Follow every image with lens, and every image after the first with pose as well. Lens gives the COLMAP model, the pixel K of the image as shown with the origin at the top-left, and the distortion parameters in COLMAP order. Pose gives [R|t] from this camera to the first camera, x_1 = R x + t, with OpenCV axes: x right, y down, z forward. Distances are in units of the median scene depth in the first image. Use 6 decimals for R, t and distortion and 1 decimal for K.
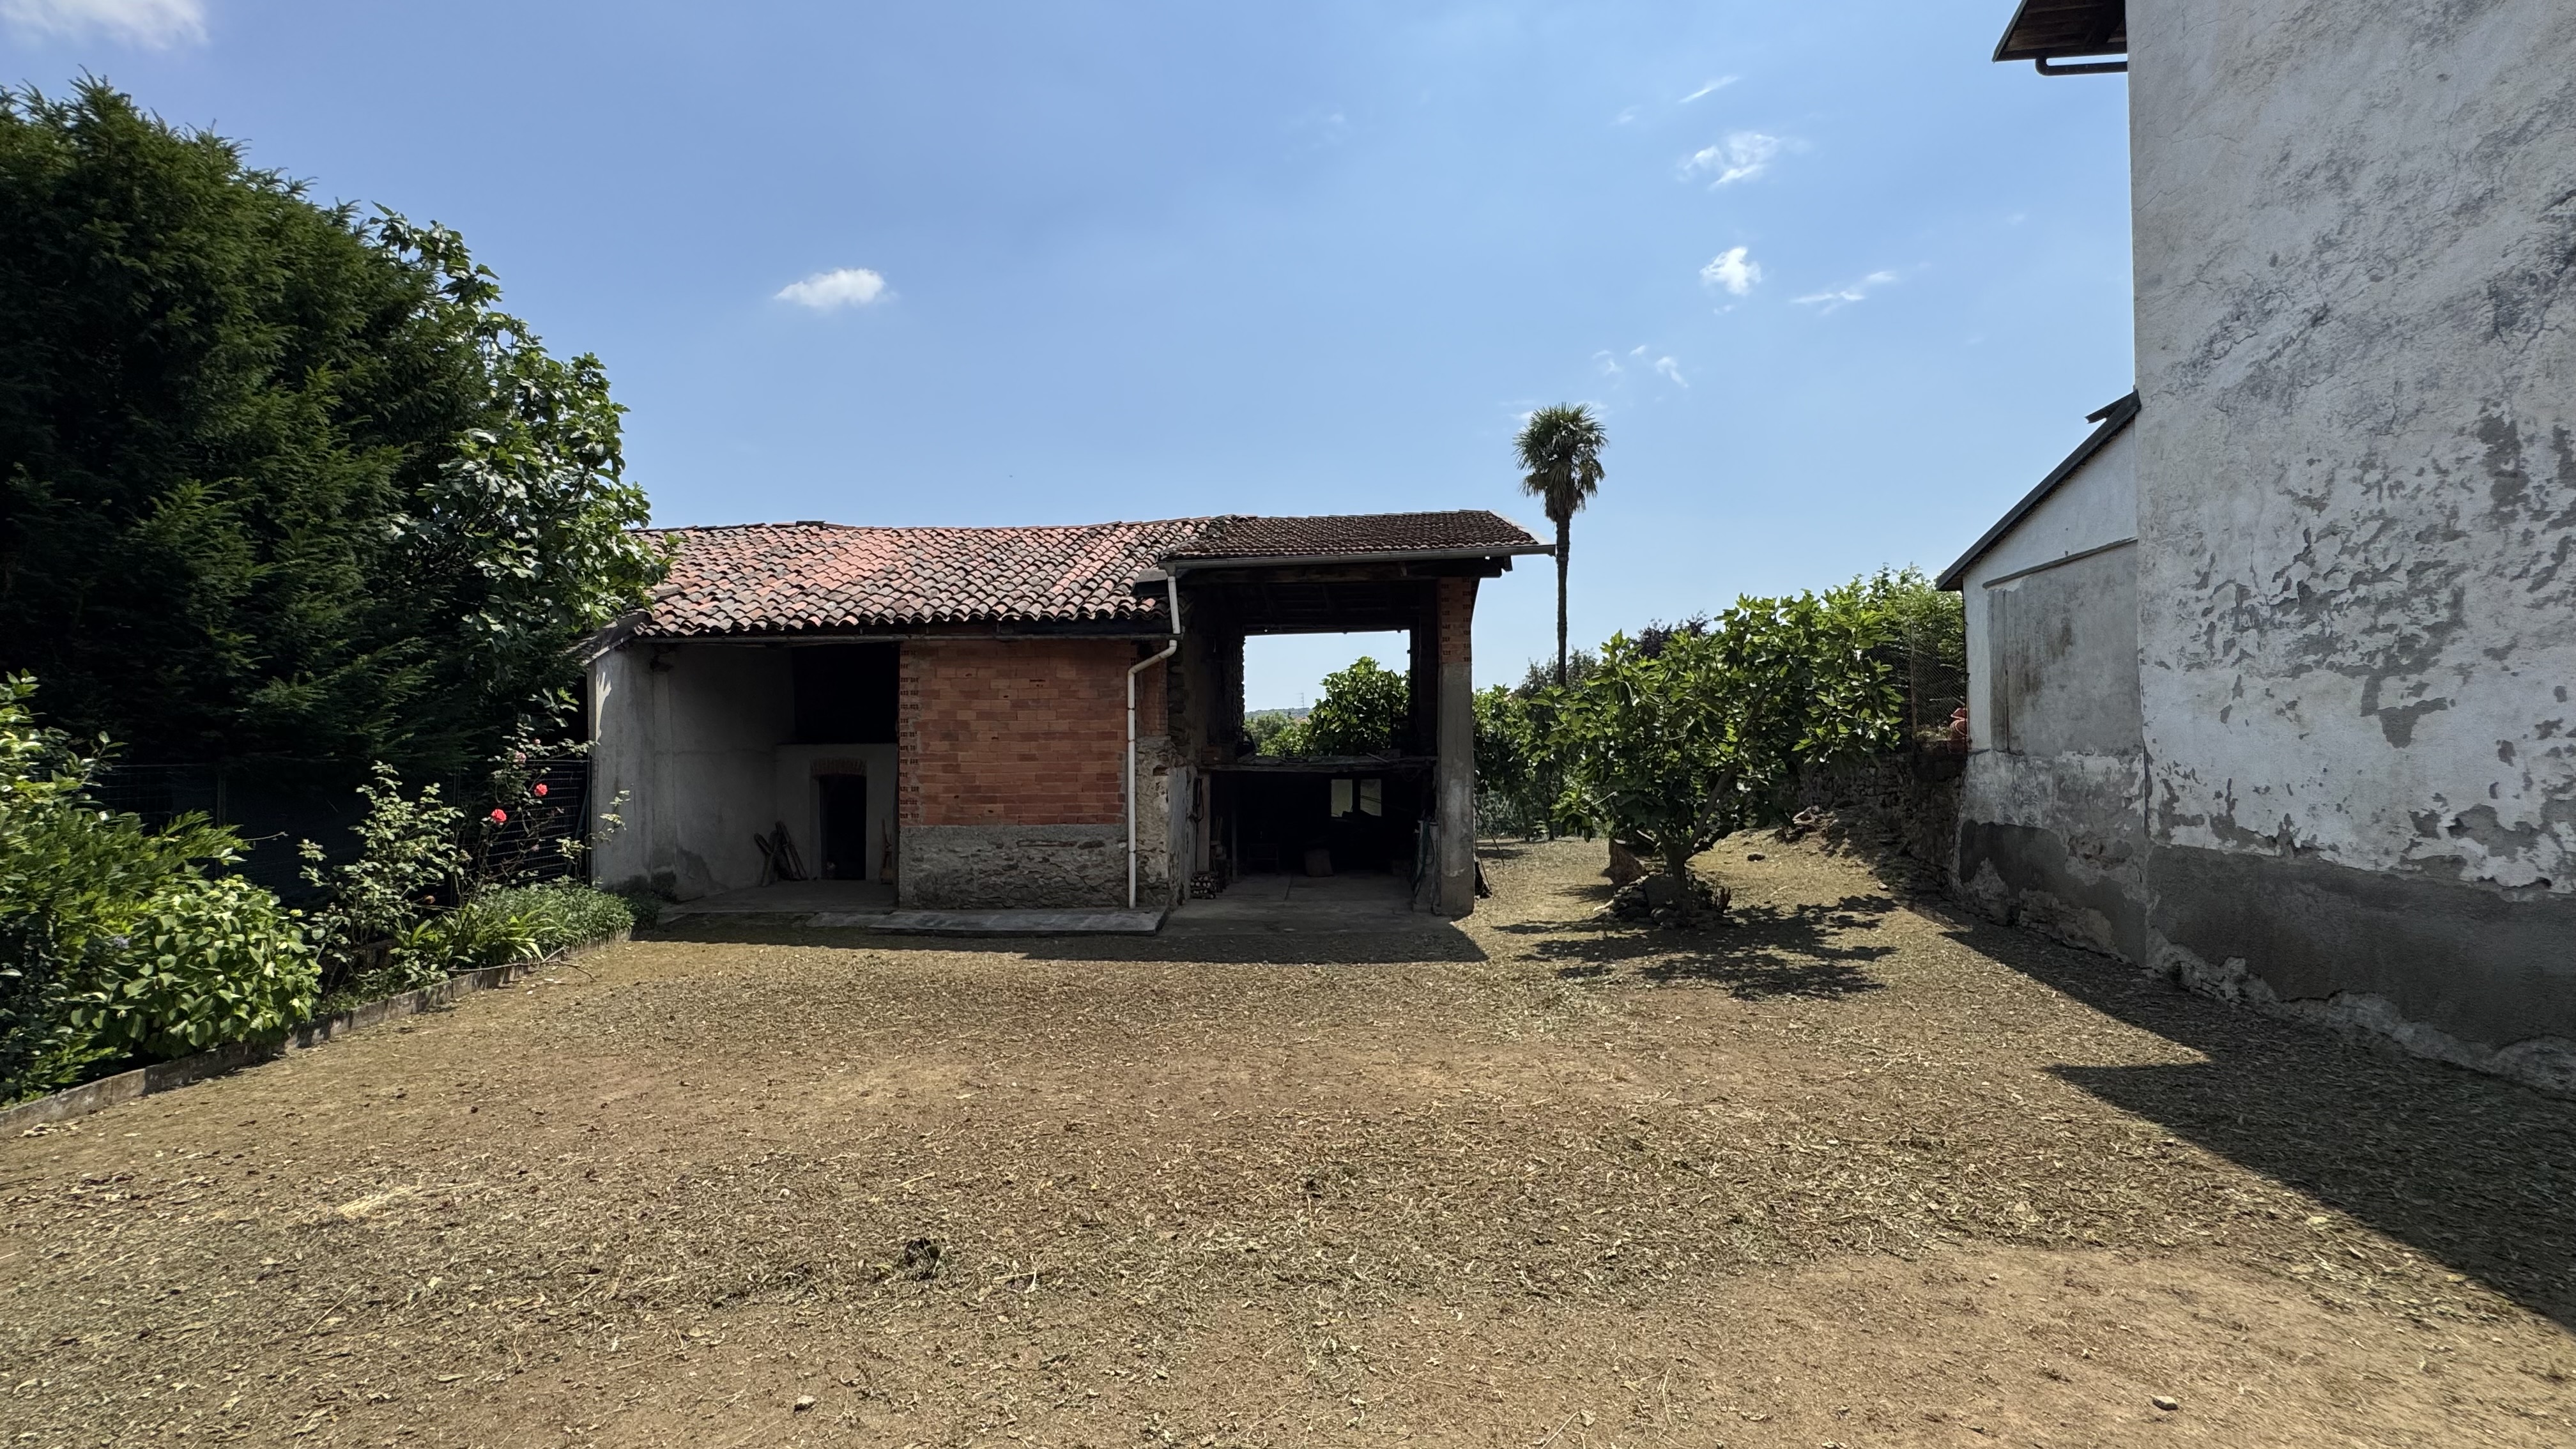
lens RADIAL K [[1029.6, 0, 1292.8], [0, 1029.6, 727.9], [0, 0, 1]] dist [-0.004992, 0.000127]
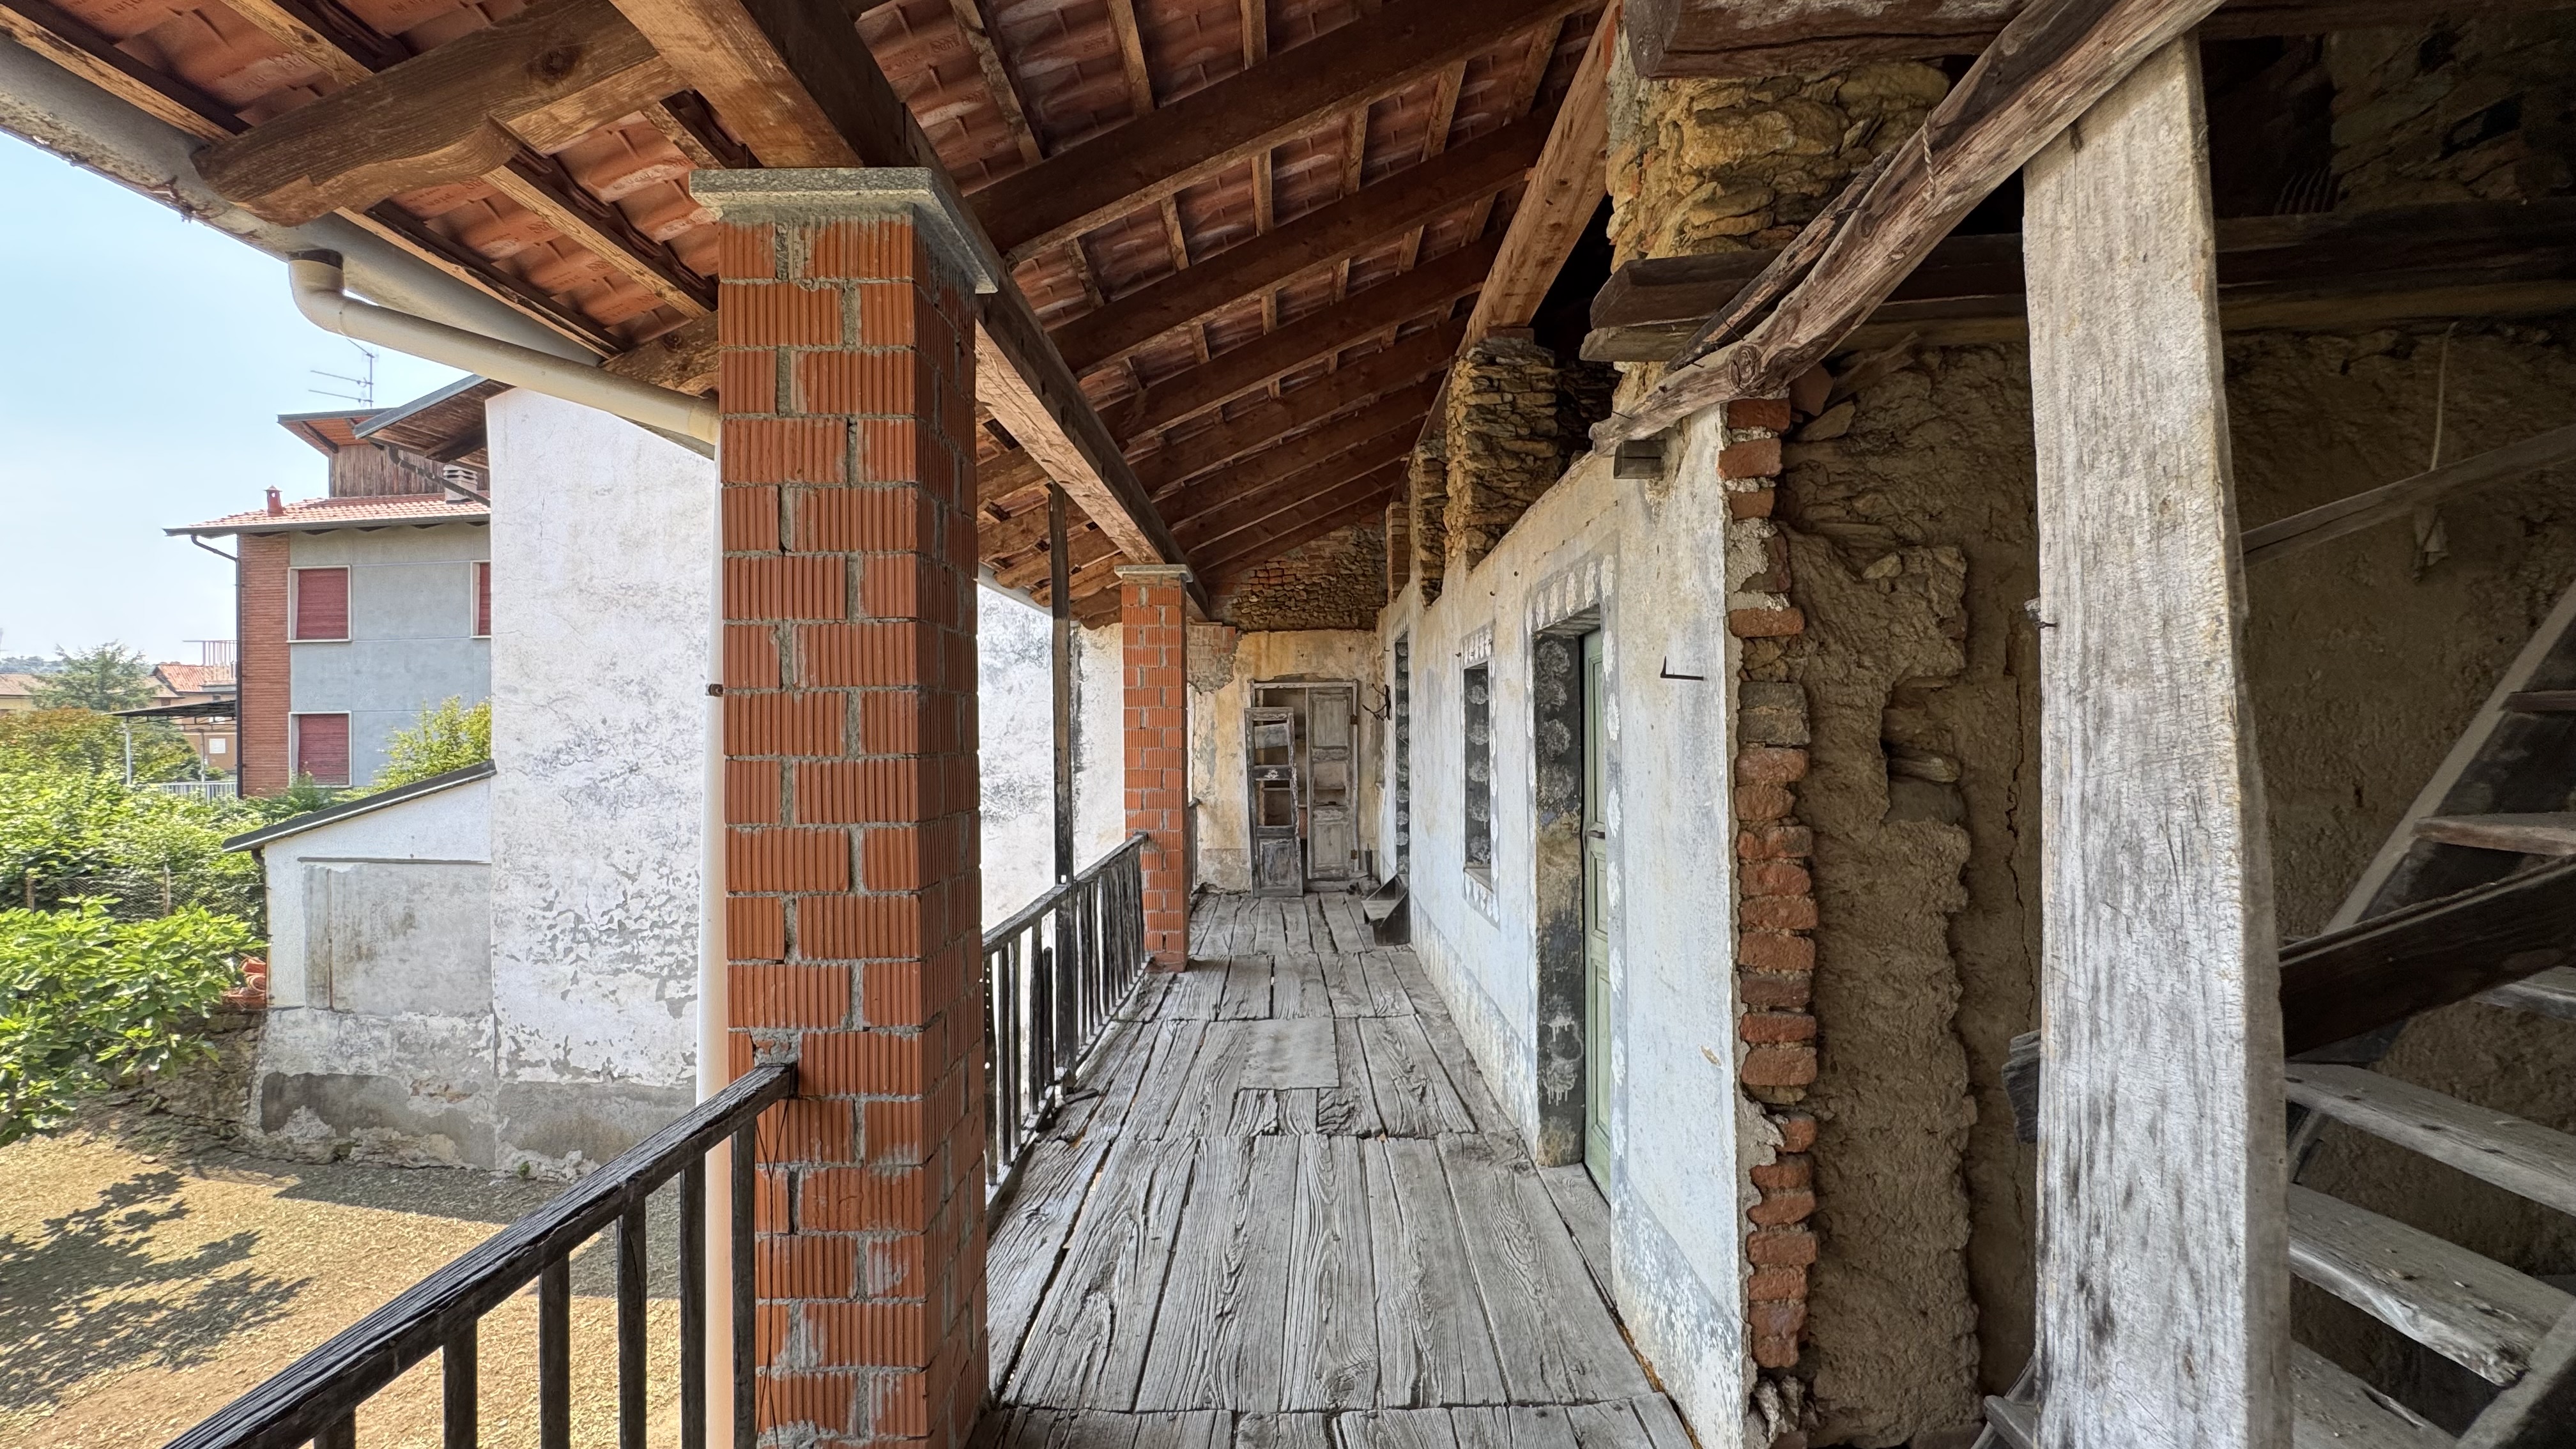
lens RADIAL K [[1029.6, 0, 1283.9], [0, 1029.6, 719.1], [0, 0, 1]] dist [-0.004992, 0.000127]
pose [[-0.021954, 0.018369, 0.999590, -0.380869], [-0.006567, 0.999807, -0.018518, -0.227678], [-0.999737, -0.006971, -0.021829, -0.033678]]
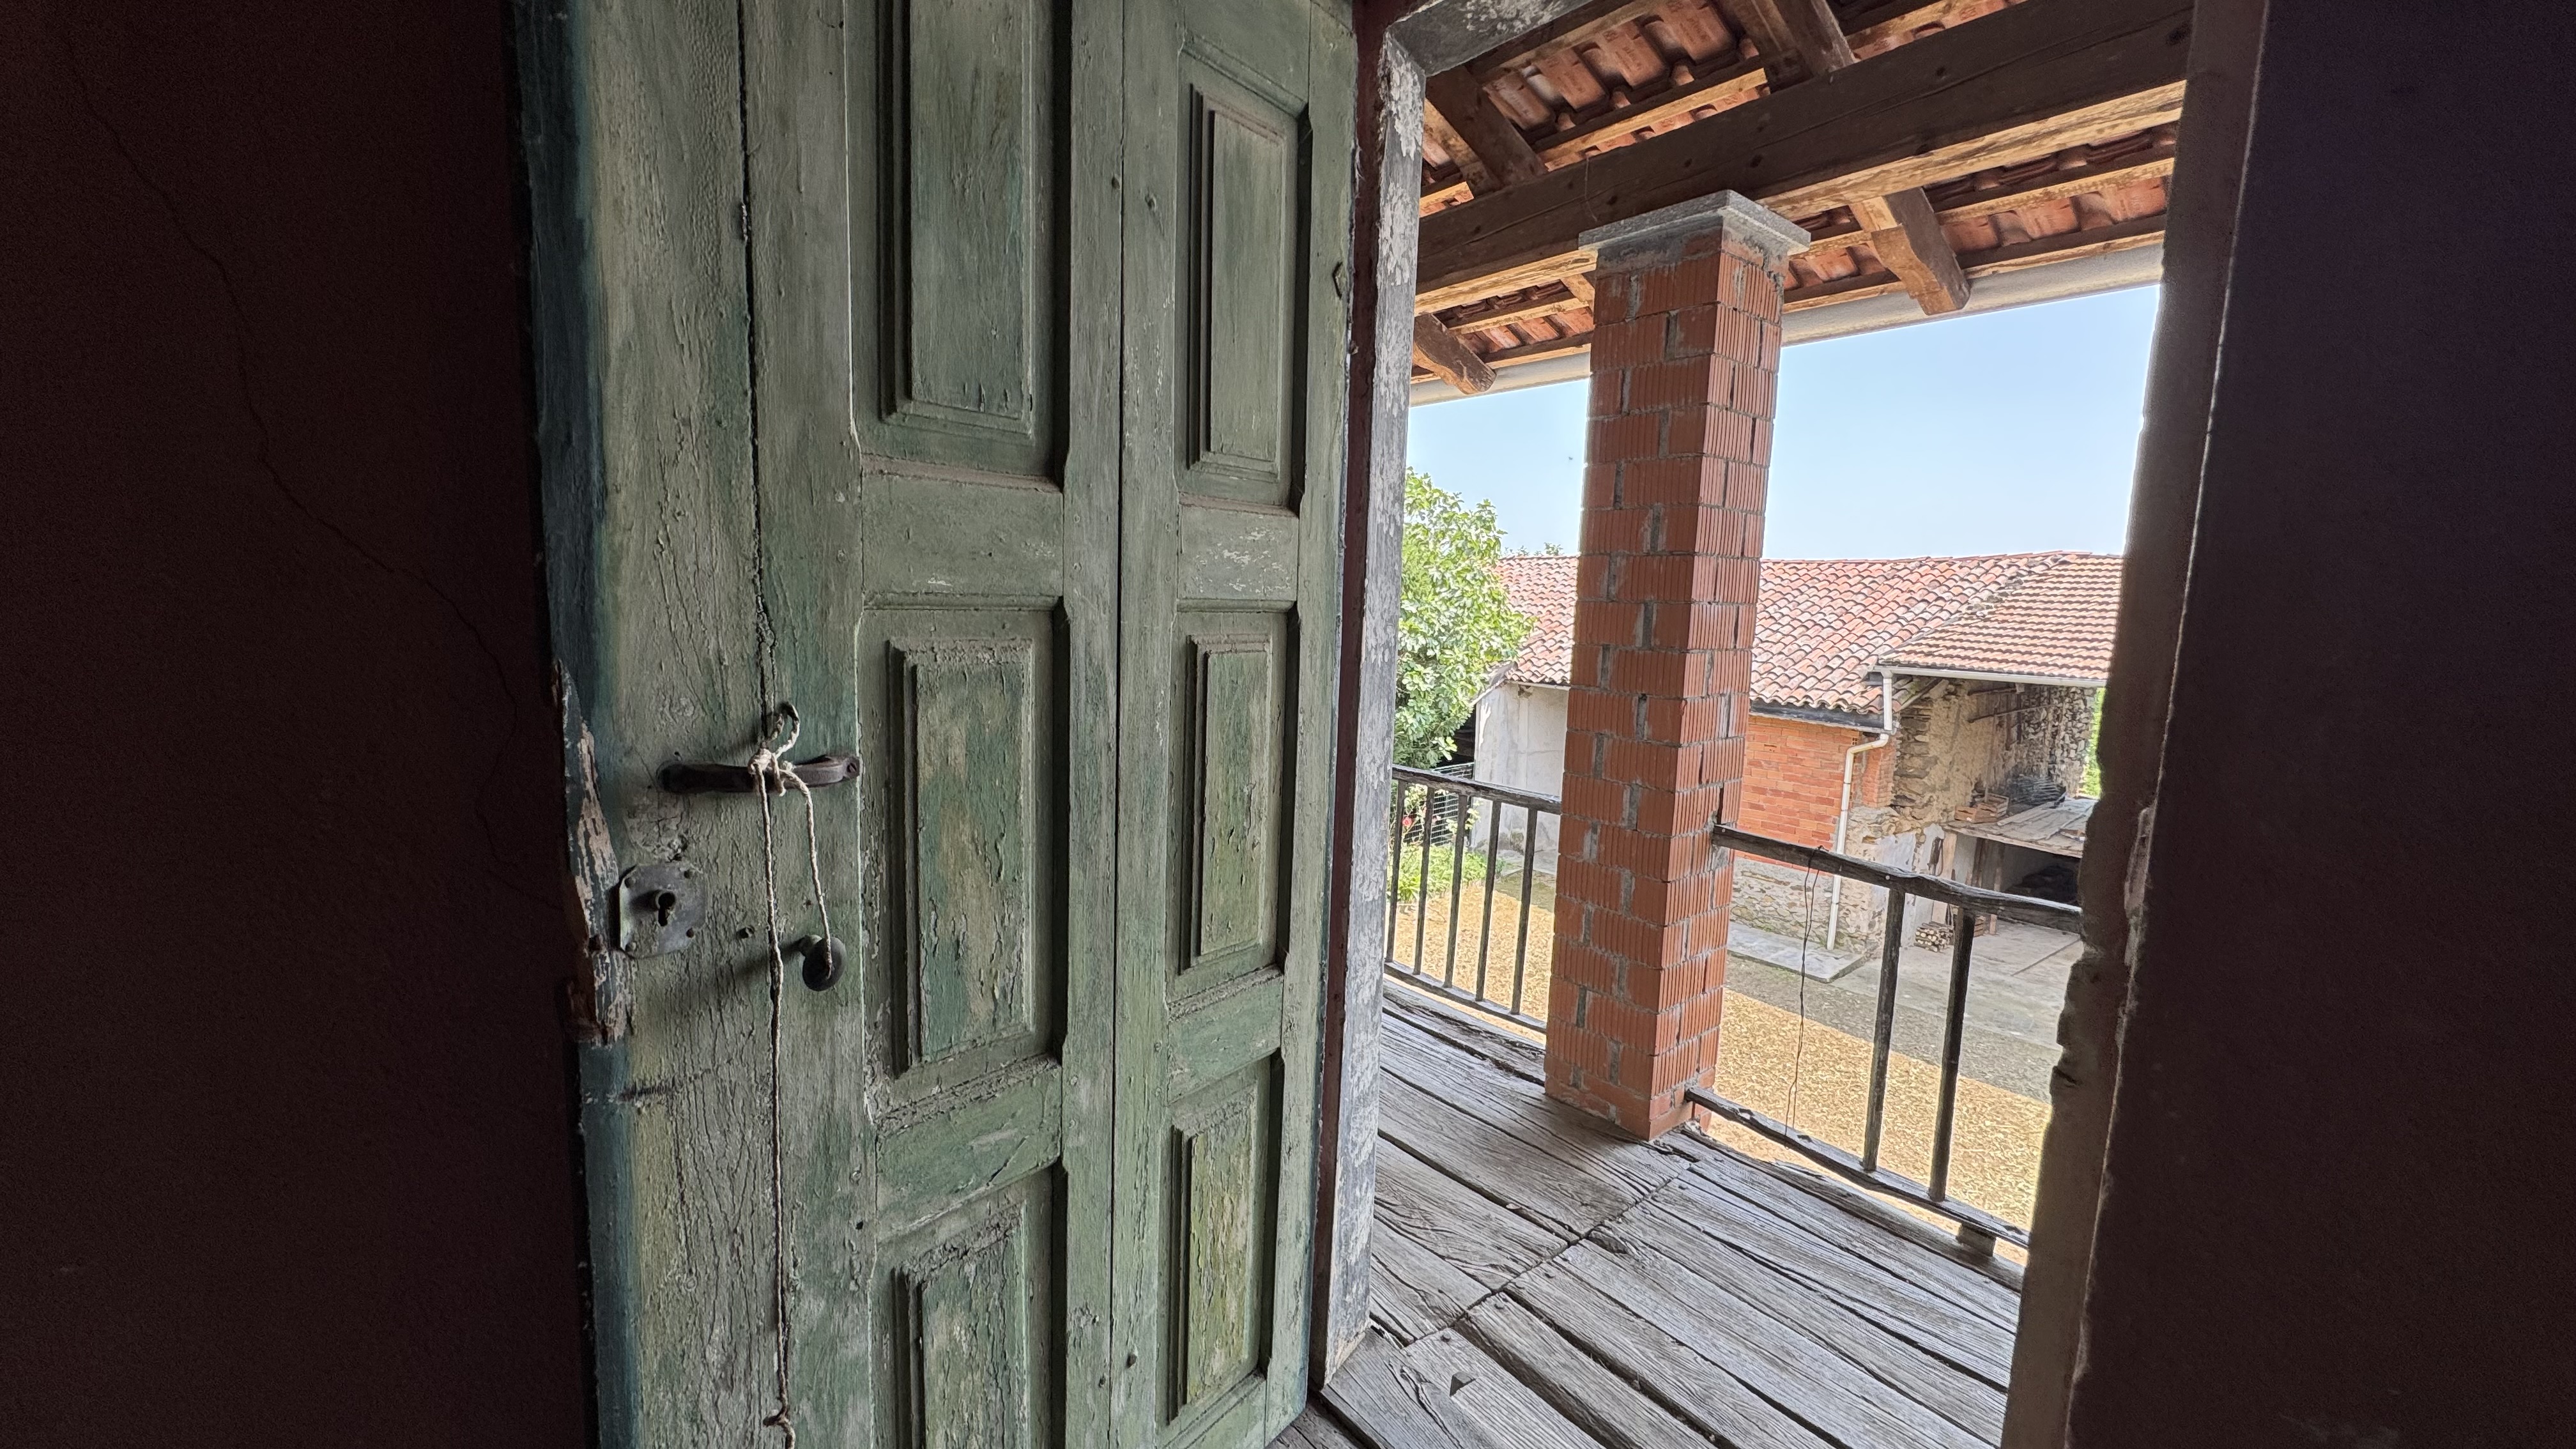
lens RADIAL K [[1029.6, 0, 1297.8], [0, 1029.6, 729.8], [0, 0, 1]] dist [-0.004992, 0.000127]
pose [[0.645329, 0.130084, -0.752747, 0.308630], [-0.024994, 0.988462, 0.149392, -0.237588], [0.763496, -0.077593, 0.641135, -0.203768]]
